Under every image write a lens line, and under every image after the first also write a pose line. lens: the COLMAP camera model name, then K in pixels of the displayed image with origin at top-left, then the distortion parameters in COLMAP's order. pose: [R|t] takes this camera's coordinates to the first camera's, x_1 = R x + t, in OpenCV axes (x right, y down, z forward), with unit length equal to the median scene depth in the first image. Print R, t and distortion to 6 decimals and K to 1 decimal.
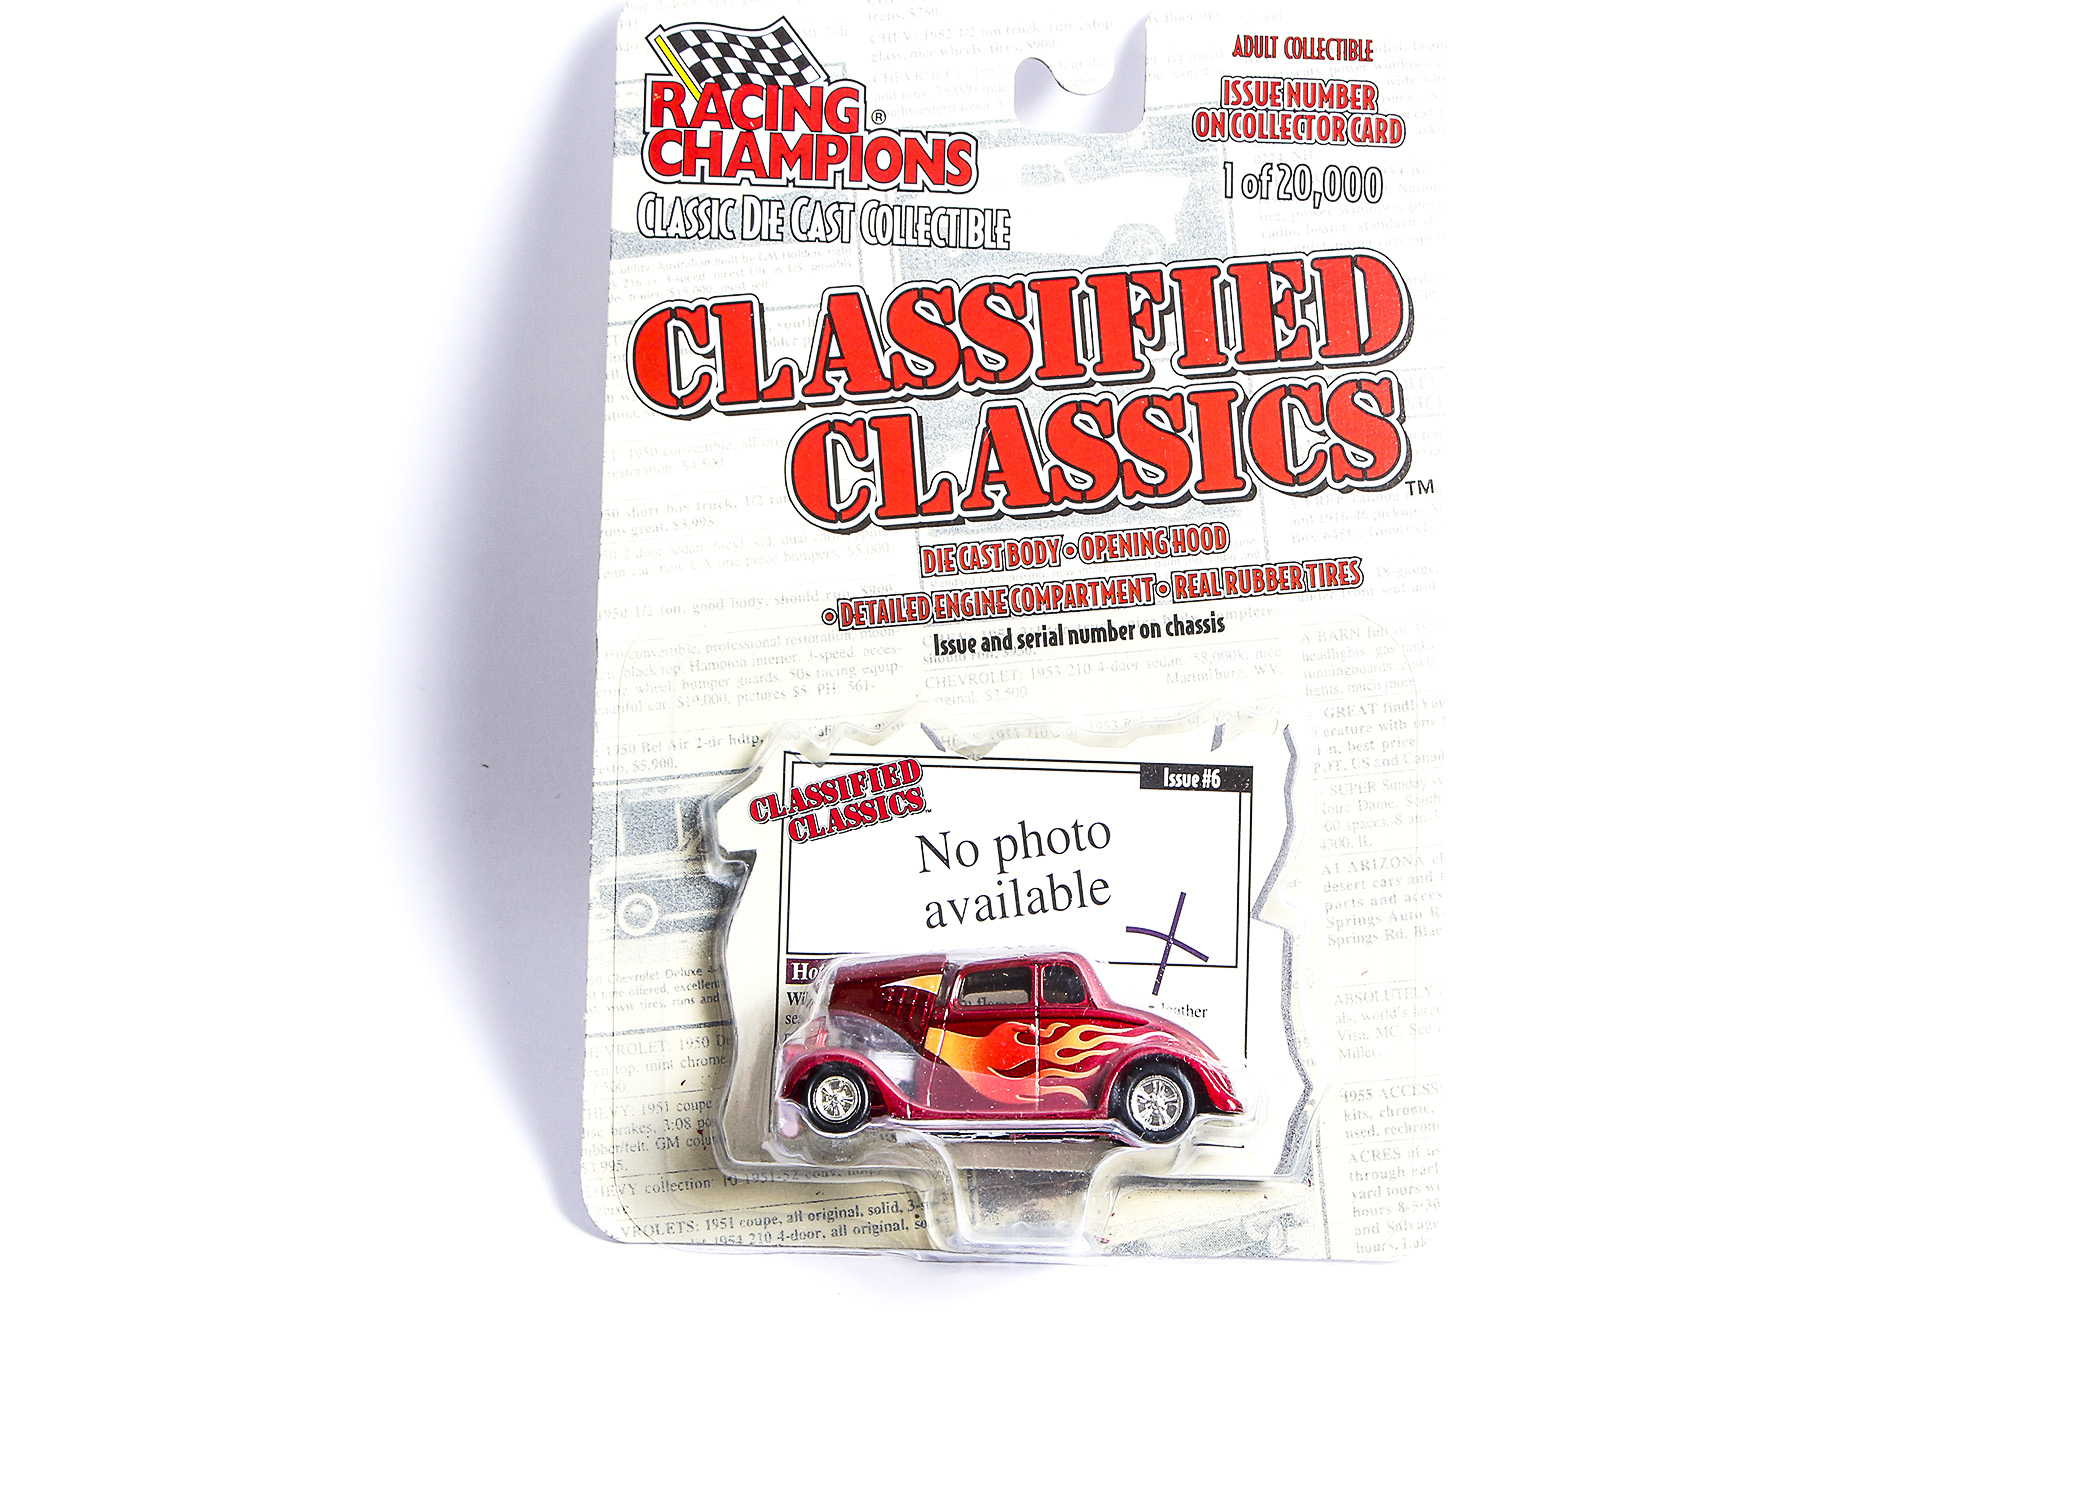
lens RADIAL K [[8611.9, 0, 925.0], [0, 8611.9, 752.1], [0, 0, 1]] dist [0.072955, 0.870197]
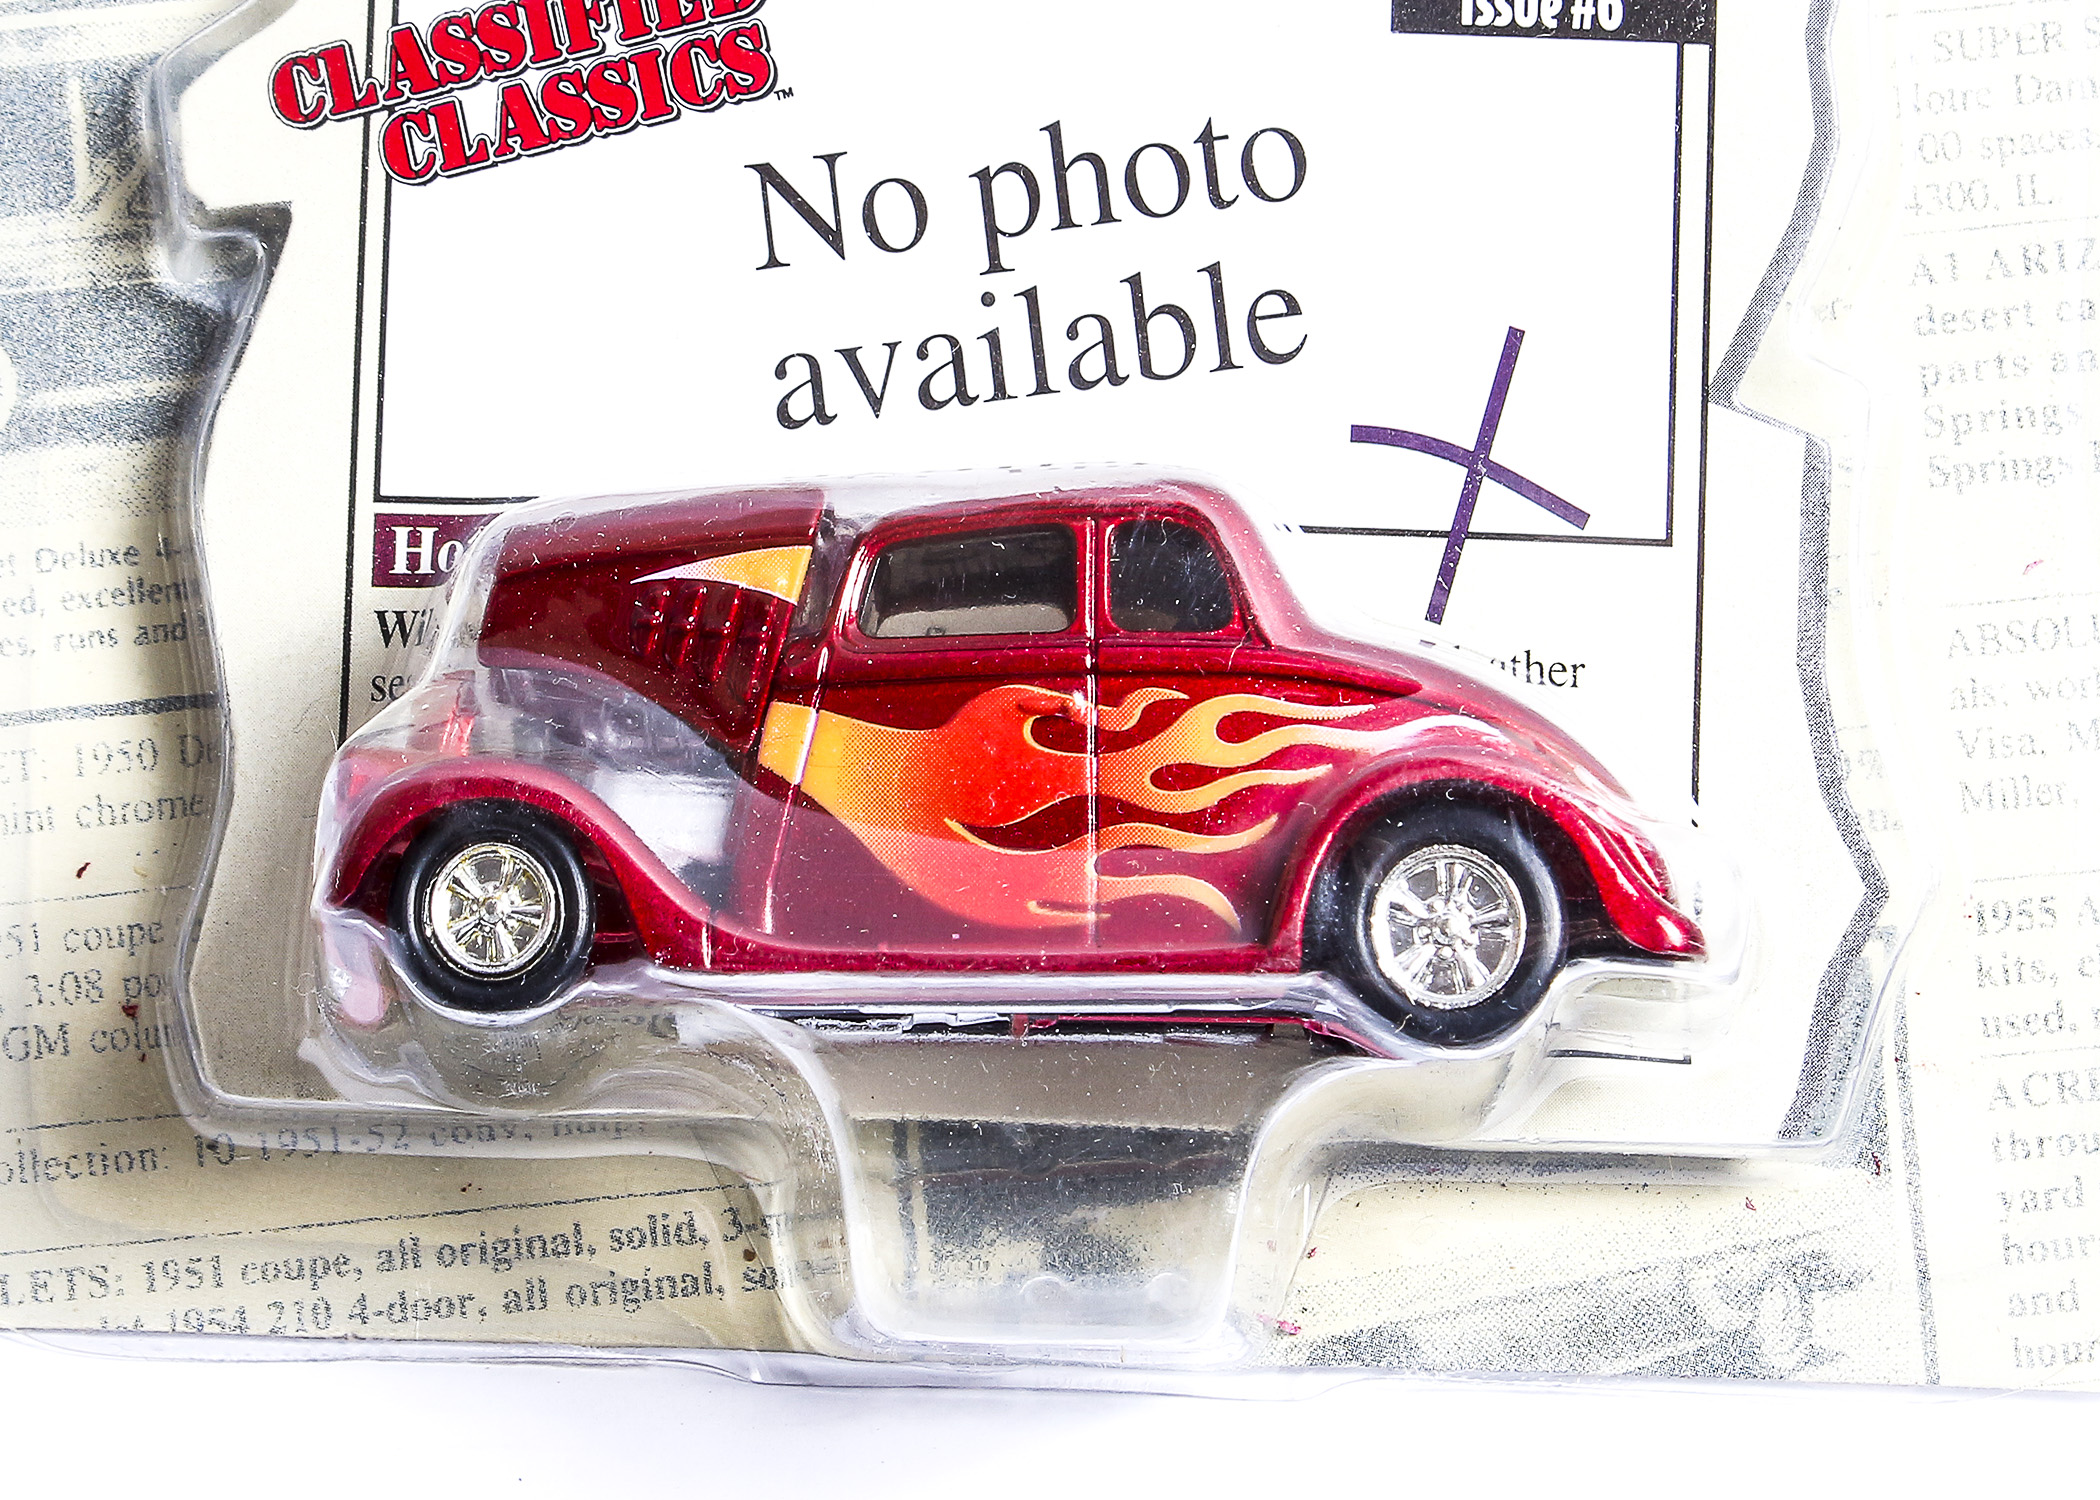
lens RADIAL K [[8611.9, 0, 925.0], [0, 8611.9, 752.1], [0, 0, 1]] dist [0.072955, 0.870197]
pose [[0.999924, 0.004127, -0.011657, 0.010299], [-0.004071, 0.999980, 0.004891, 0.031875], [0.011677, -0.004843, 0.999920, 0.653666]]
